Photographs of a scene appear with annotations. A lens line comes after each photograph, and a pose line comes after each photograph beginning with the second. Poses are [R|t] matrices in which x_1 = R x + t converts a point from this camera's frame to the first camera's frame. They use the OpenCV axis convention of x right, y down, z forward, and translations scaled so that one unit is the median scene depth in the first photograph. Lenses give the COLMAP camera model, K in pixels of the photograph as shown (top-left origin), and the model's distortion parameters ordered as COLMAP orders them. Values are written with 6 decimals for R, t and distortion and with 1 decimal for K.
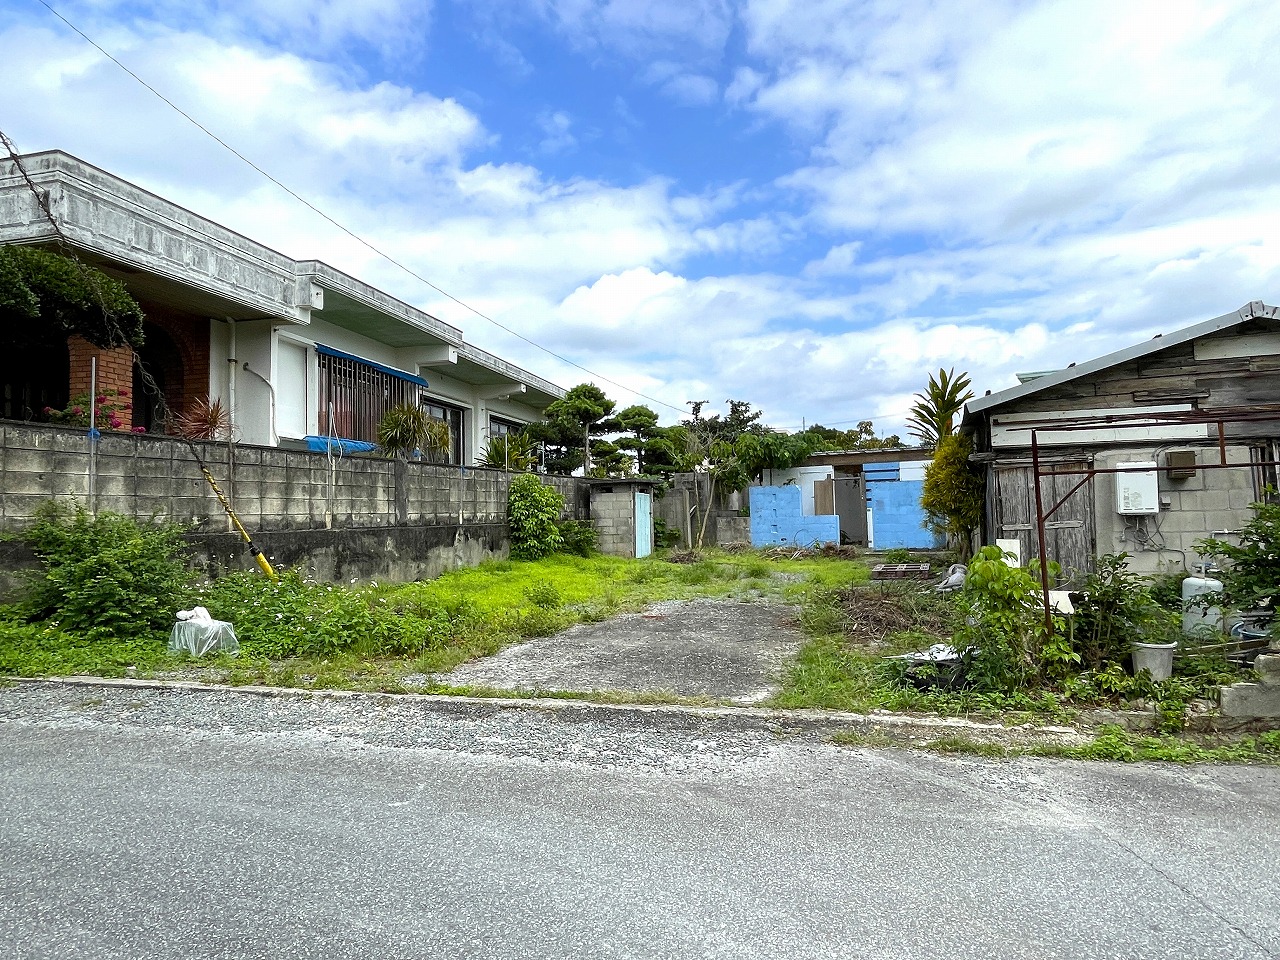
lens RADIAL K [[788.7, 0, 648.4], [0, 788.7, 478.8], [0, 0, 1]] dist [0.009987, -0.005734]
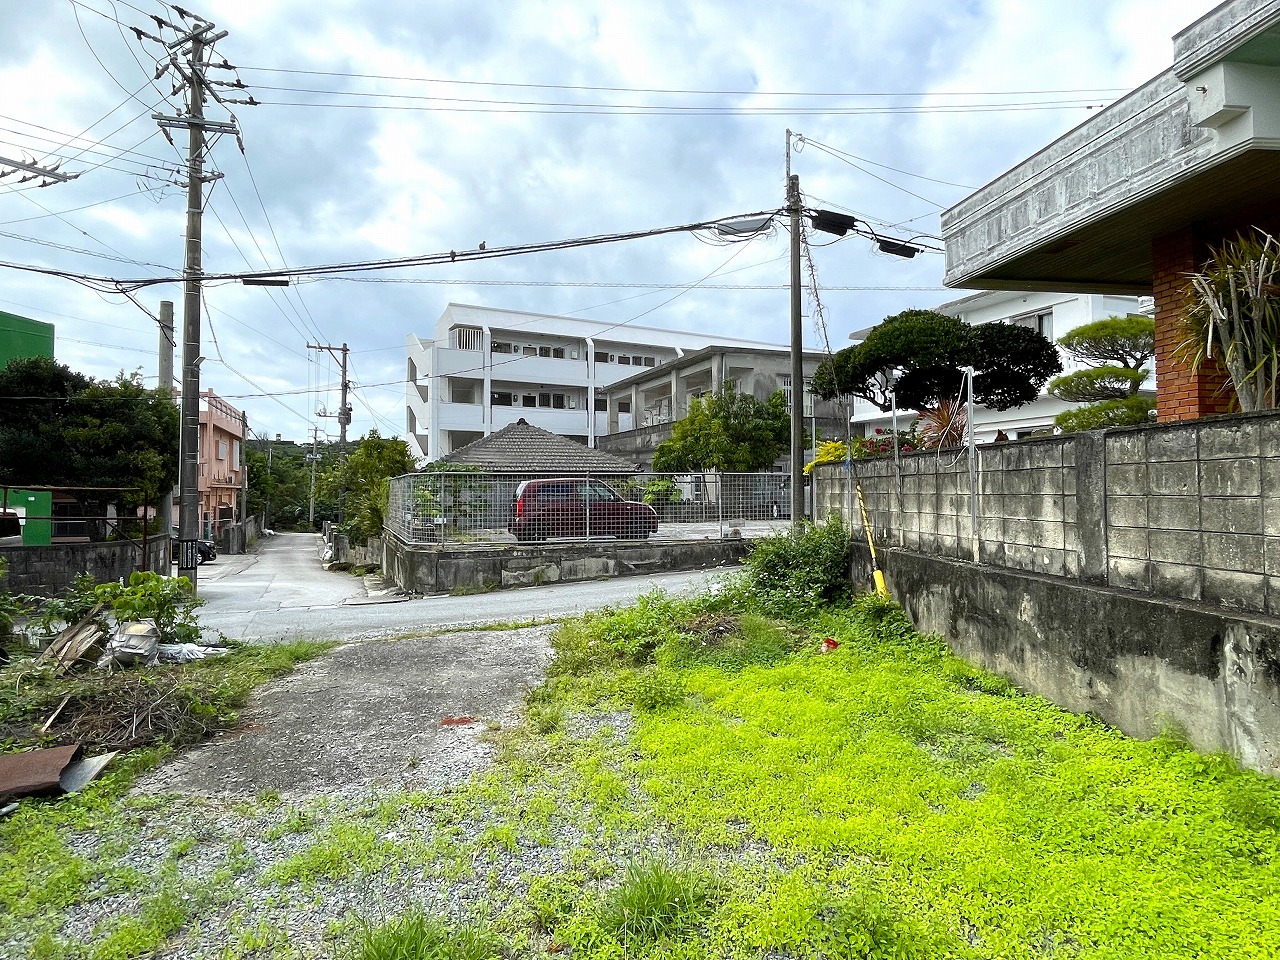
lens RADIAL K [[756.9, 0, 638.7], [0, 756.9, 482.0], [0, 0, 1]] dist [0.006161, -0.003518]
pose [[-0.918524, 0.015482, -0.395061, 0.100826], [0.037133, 0.998194, -0.047217, 0.016635], [0.393617, -0.058040, -0.917441, 1.487245]]
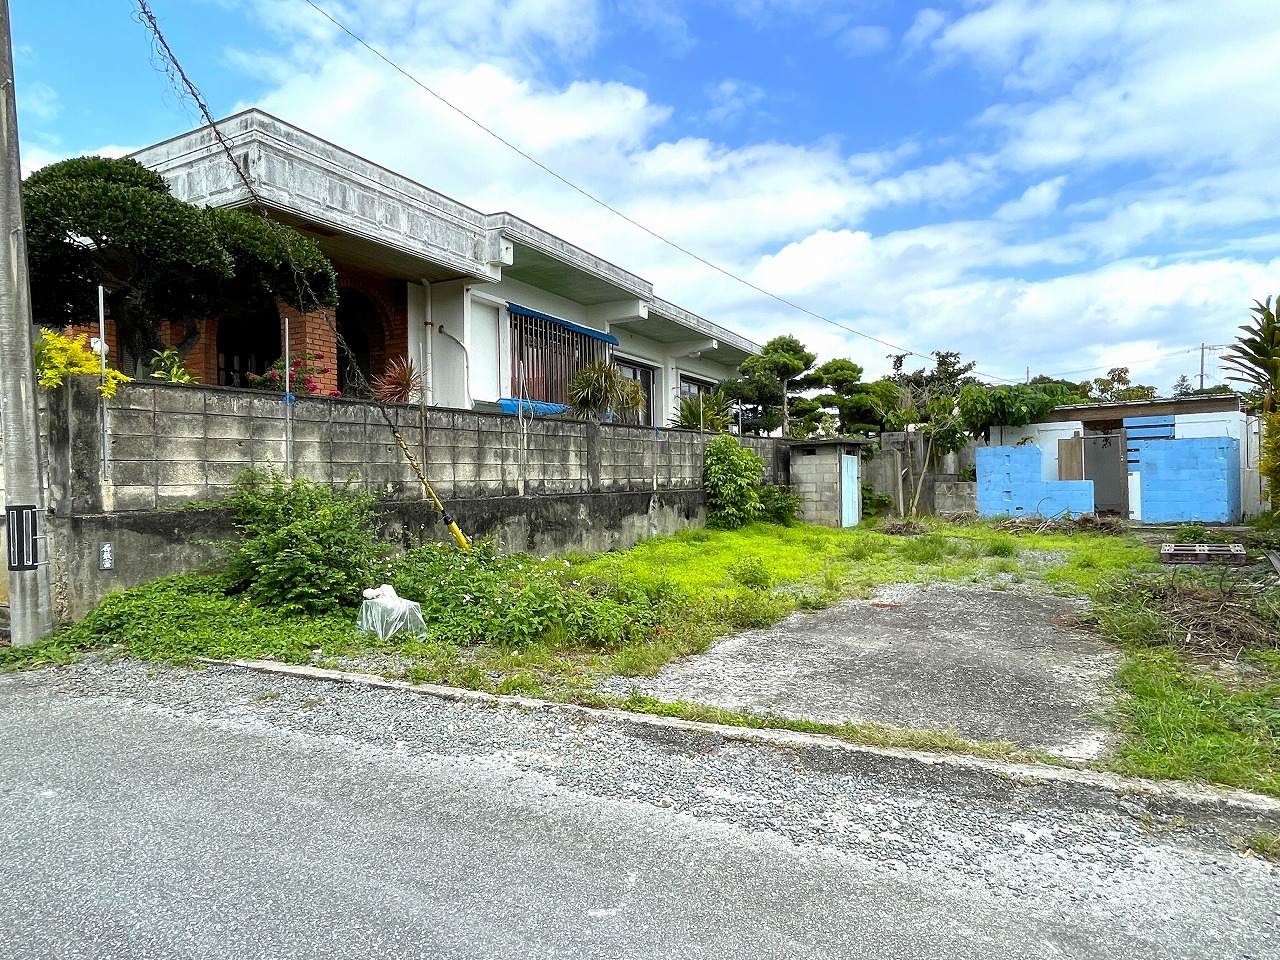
lens RADIAL K [[756.9, 0, 640.6], [0, 756.9, 492.5], [0, 0, 1]] dist [0.006161, -0.003518]
pose [[0.971511, 0.006385, -0.236908, -0.052342], [0.009975, 0.997650, 0.067793, -0.000507], [0.236784, -0.068225, 0.969164, 0.158713]]
